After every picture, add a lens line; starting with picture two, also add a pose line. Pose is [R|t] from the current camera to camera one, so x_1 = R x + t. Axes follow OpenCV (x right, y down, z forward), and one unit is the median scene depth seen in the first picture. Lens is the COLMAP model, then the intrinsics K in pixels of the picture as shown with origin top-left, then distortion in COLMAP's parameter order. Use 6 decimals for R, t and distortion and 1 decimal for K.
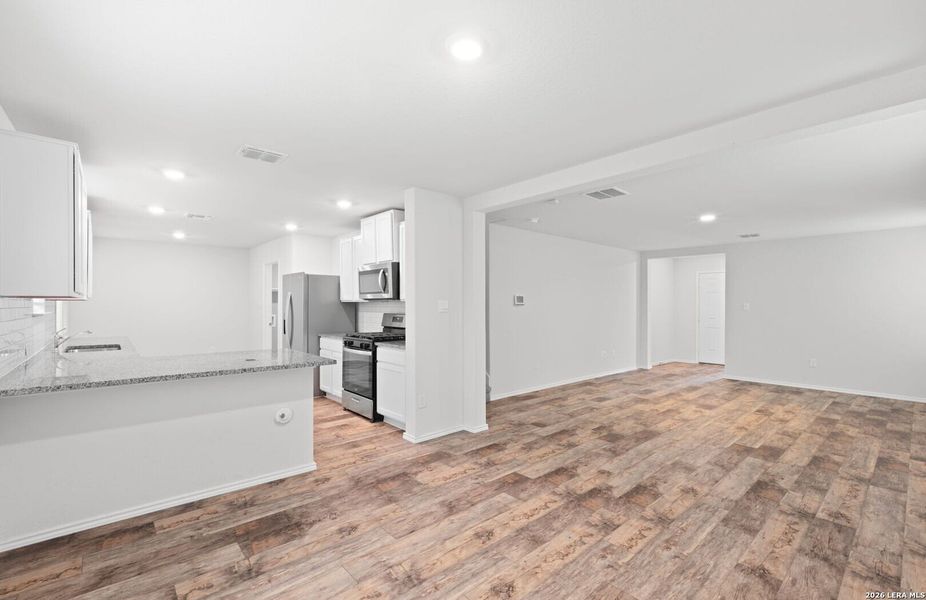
lens RADIAL K [[420.0, 0, 466.4], [0, 420.0, 302.5], [0, 0, 1]] dist [-0.003021, -0.000358]
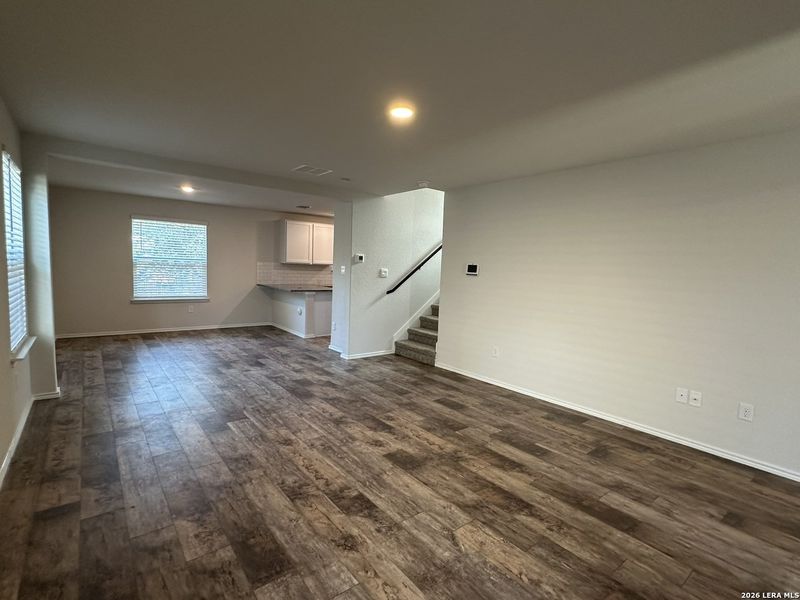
lens RADIAL K [[410.1, 0, 401.5], [0, 410.1, 300.0], [0, 0, 1]] dist [0.002490, 0.000751]
pose [[-0.092222, 0.070485, -0.993241, 0.691011], [-0.033555, 0.996705, 0.073846, -0.000076], [0.995173, 0.040138, -0.089553, 0.654626]]
